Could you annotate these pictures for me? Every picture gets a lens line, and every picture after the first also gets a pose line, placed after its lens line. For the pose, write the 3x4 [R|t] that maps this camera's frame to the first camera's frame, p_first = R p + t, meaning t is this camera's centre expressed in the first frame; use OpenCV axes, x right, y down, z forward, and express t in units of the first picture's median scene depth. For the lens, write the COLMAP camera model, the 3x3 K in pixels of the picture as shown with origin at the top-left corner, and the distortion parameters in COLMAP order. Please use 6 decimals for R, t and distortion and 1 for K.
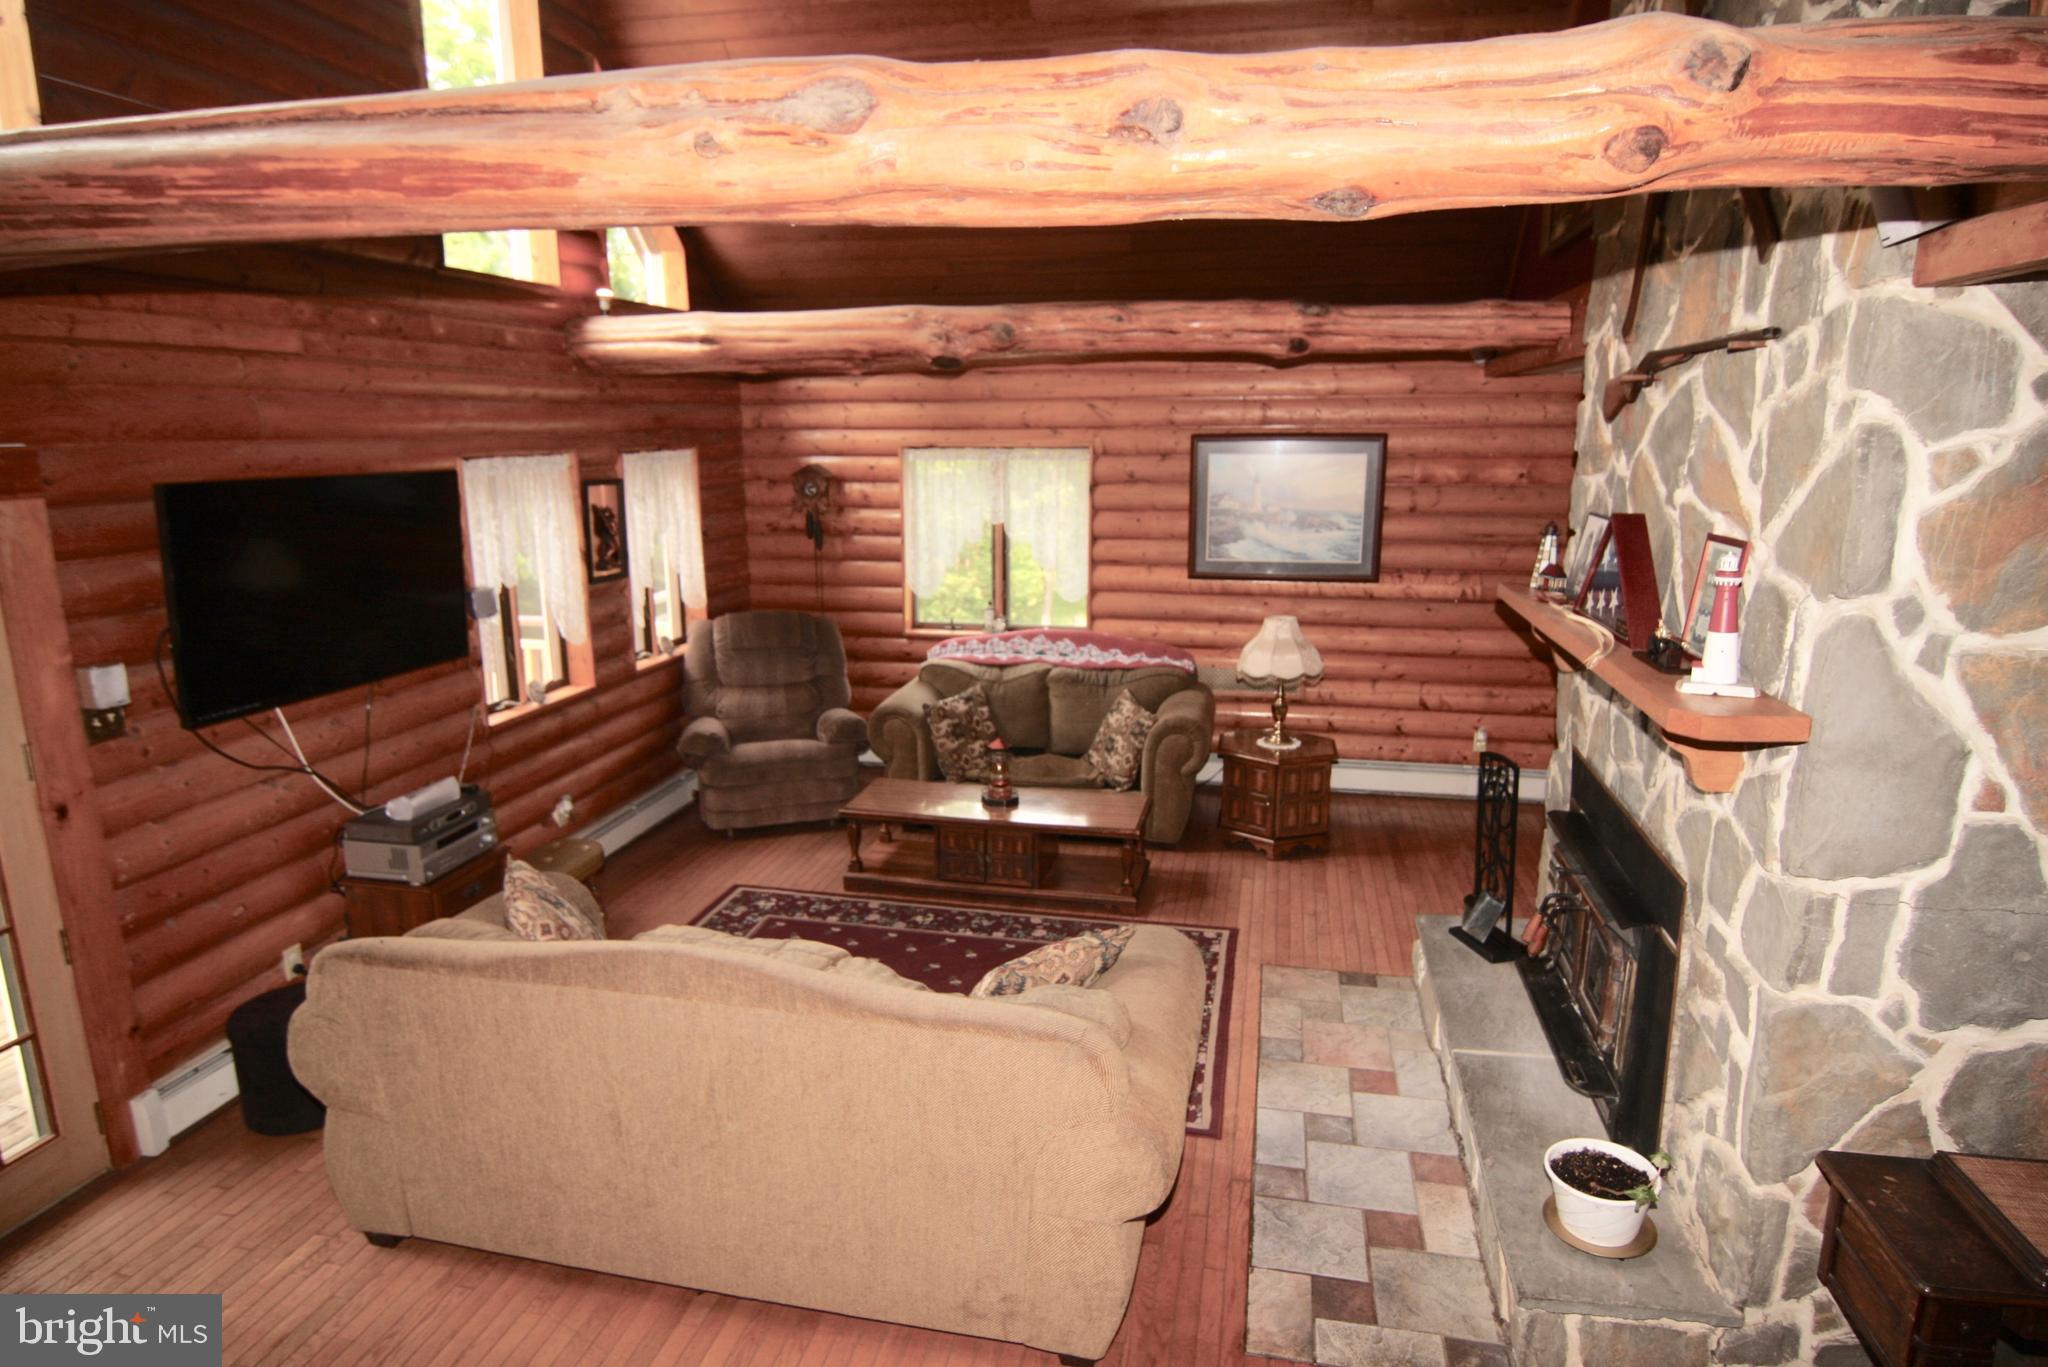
lens RADIAL K [[1181.3, 0, 1047.5], [0, 1181.3, 681.8], [0, 0, 1]] dist [-0.006526, -0.012747]
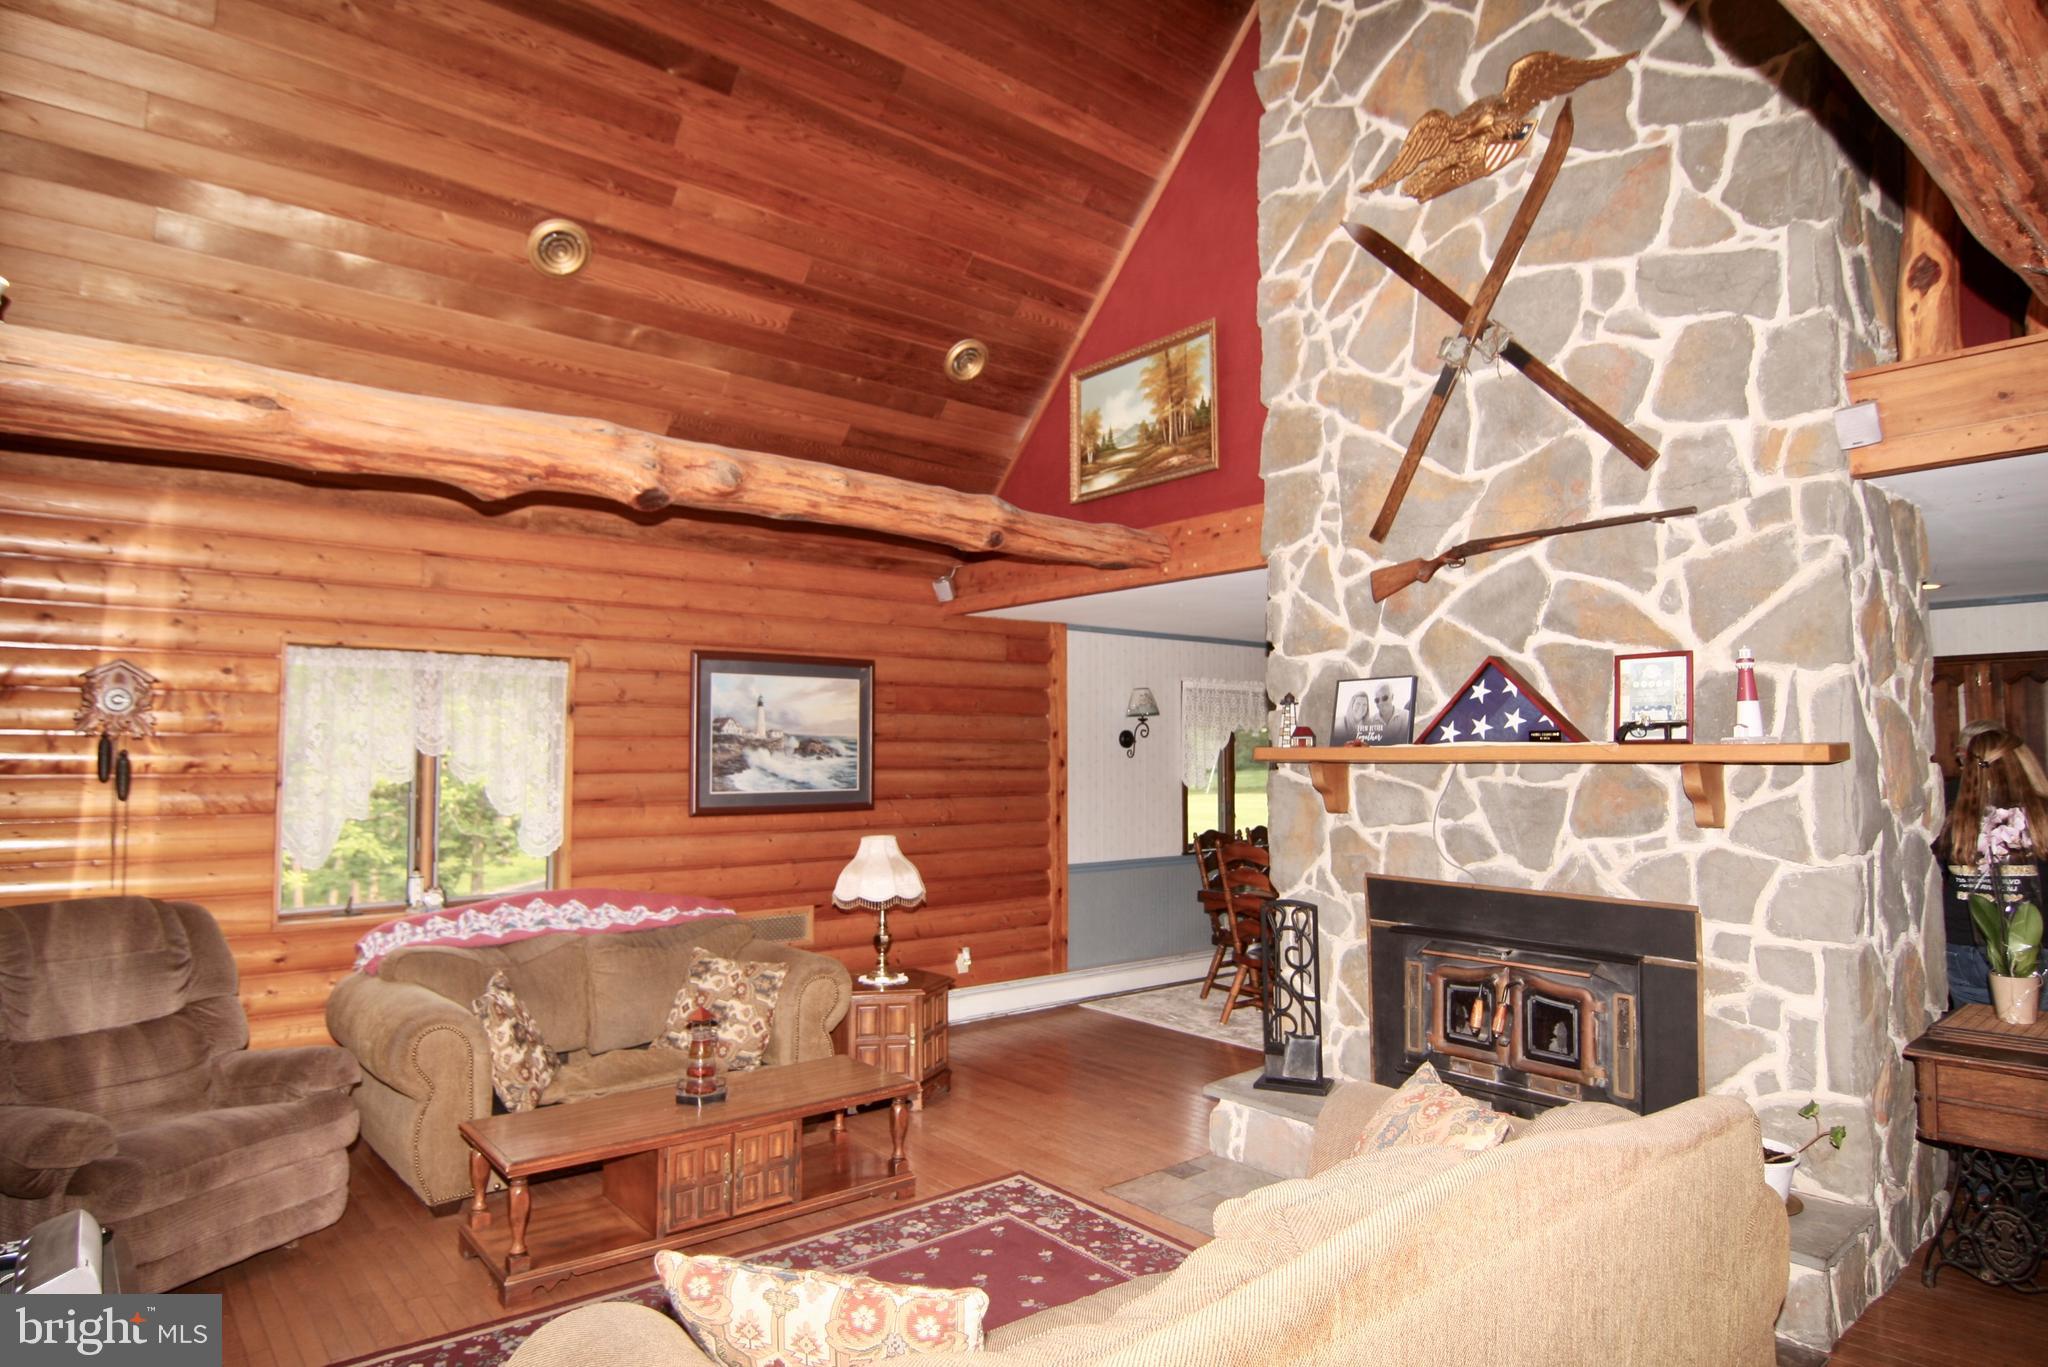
lens RADIAL K [[1181.3, 0, 1012.4], [0, 1181.3, 679.6], [0, 0, 1]] dist [-0.006526, -0.012747]
pose [[0.627530, 0.052483, 0.776822, -0.414957], [0.166964, 0.965444, -0.200103, 0.026276], [-0.760480, 0.255272, 0.597082, 0.310561]]
